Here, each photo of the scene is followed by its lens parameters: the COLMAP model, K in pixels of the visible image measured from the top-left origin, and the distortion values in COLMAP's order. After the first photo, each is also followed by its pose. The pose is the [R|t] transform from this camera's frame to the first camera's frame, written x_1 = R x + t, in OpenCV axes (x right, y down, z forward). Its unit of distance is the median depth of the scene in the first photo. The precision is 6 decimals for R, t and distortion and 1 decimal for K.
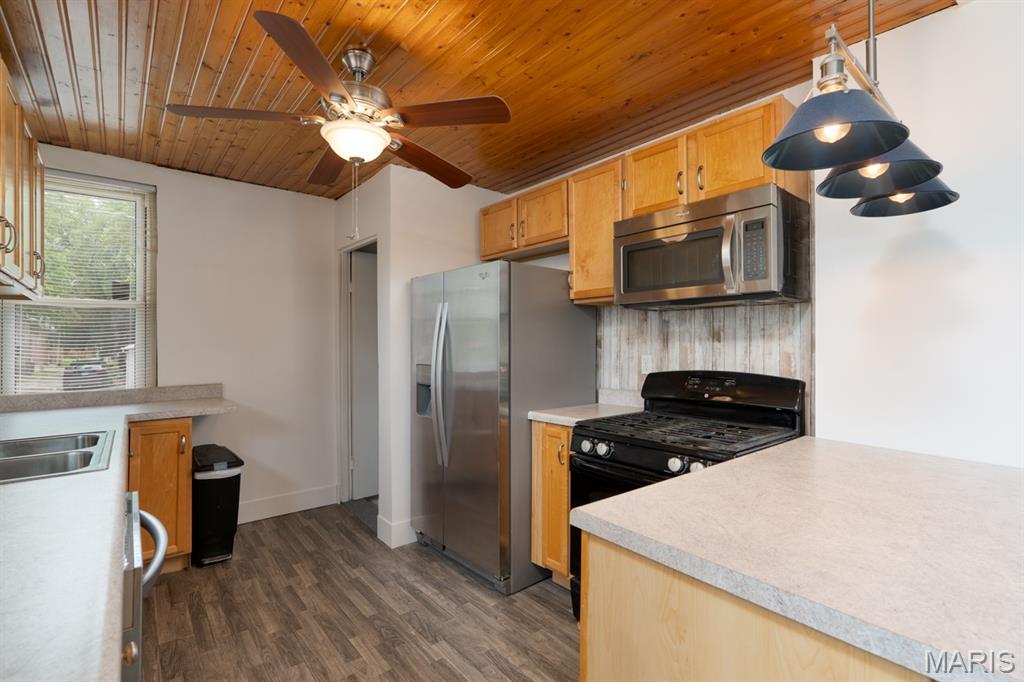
lens RADIAL K [[471.7, 0, 503.1], [0, 471.7, 341.3], [0, 0, 1]] dist [-0.000315, 0.000351]
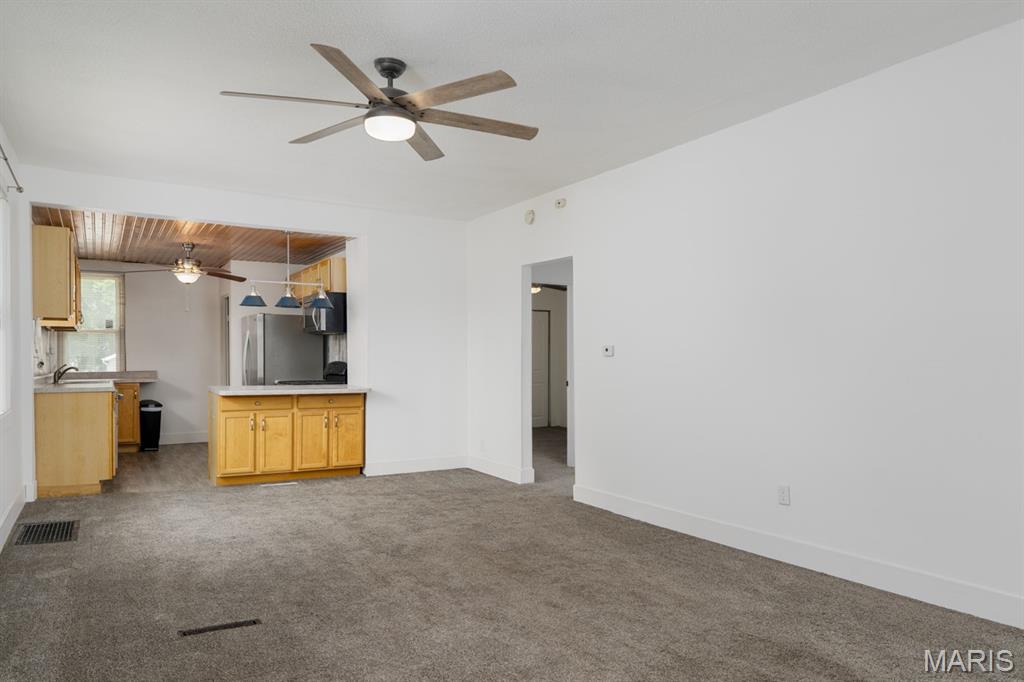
lens RADIAL K [[696.3, 0, 510.5], [0, 696.3, 366.7], [0, 0, 1]] dist [0.003199, -0.001827]
pose [[0.989299, 0.003917, -0.145847, 1.571930], [-0.001285, 0.999835, 0.018140, 0.023041], [0.145894, -0.017758, 0.989141, -2.021593]]
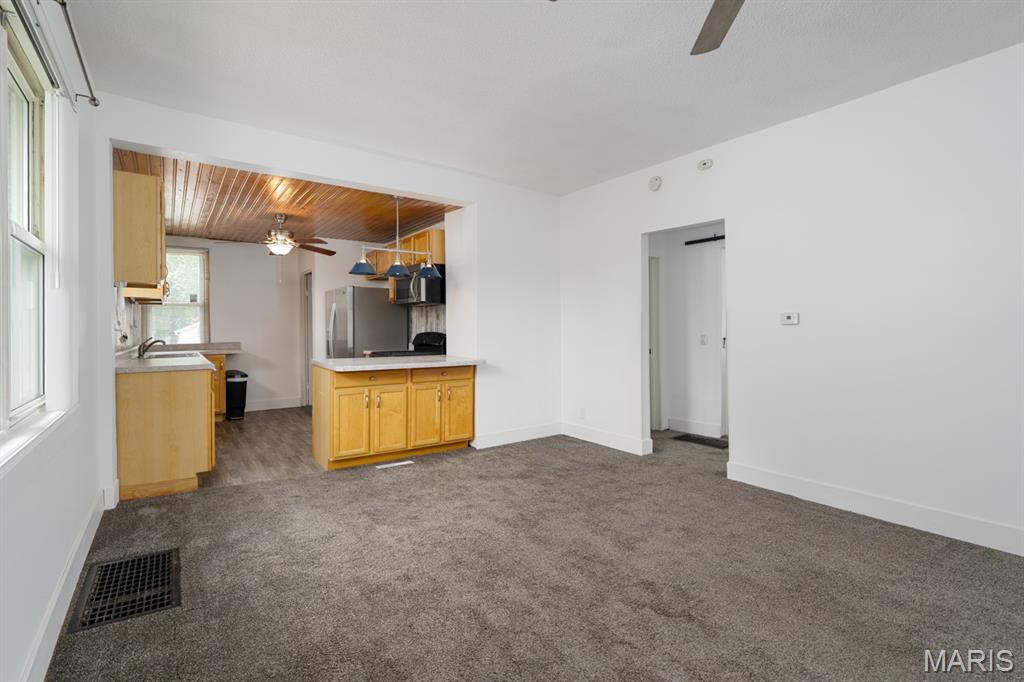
lens RADIAL K [[475.3, 0, 506.5], [0, 475.3, 329.4], [0, 0, 1]] dist [-0.004214, -0.000095]
pose [[0.998109, -0.004066, -0.061328, 0.859665], [0.004533, 0.999962, 0.007470, 0.028930], [0.061296, -0.007734, 0.998090, -1.237531]]
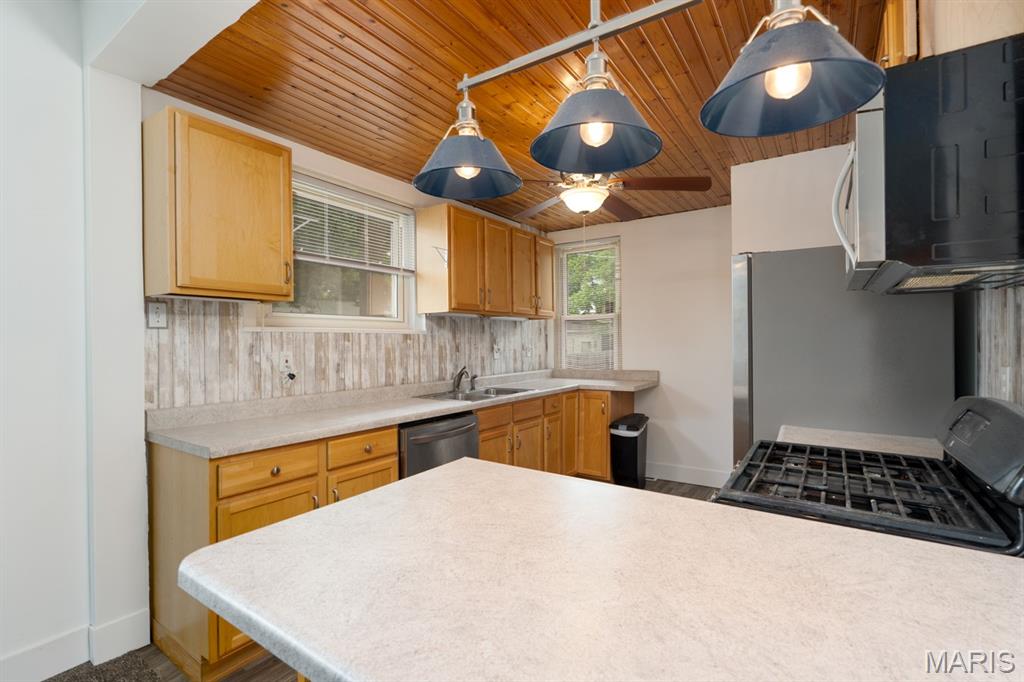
lens RADIAL K [[466.9, 0, 518.4], [0, 466.9, 342.7], [0, 0, 1]] dist [-0.000131, 0.000043]
pose [[0.291331, 0.006696, -0.956599, 0.681610], [0.015660, 0.999808, 0.011767, -0.015133], [0.956494, -0.018409, 0.291170, 0.296341]]
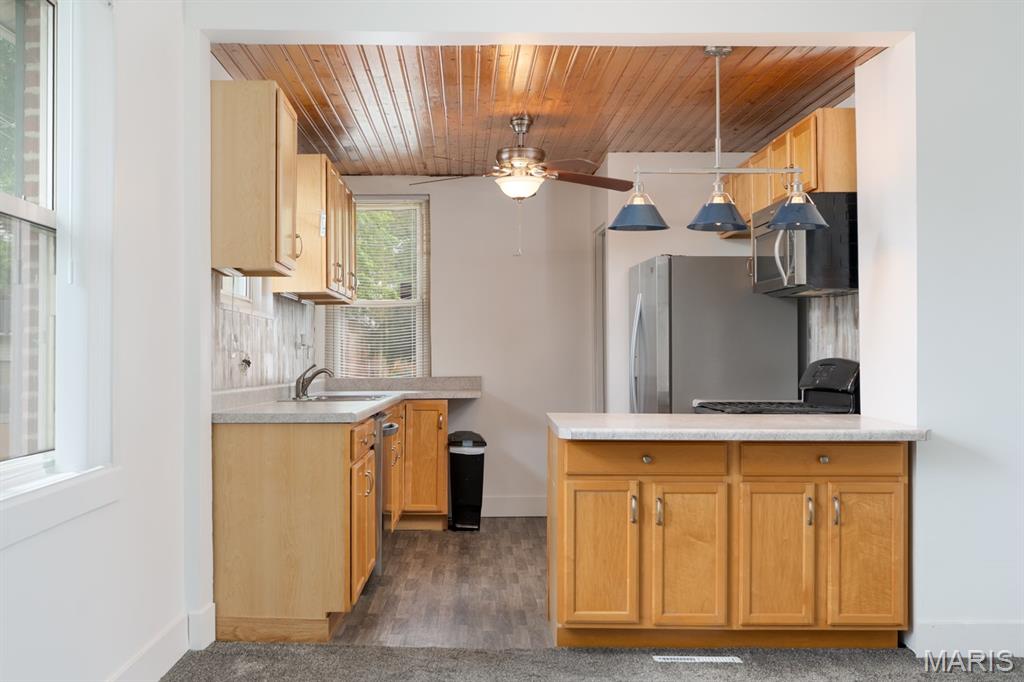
lens RADIAL K [[1145.9, 0, 475.6], [0, 1145.9, 339.6], [0, 0, 1]] dist [0.000977, 0.010396]
pose [[0.781404, -0.007724, -0.623977, 1.188481], [0.004381, 0.999967, -0.006892, 0.032662], [0.624010, 0.002652, 0.781412, -1.197611]]
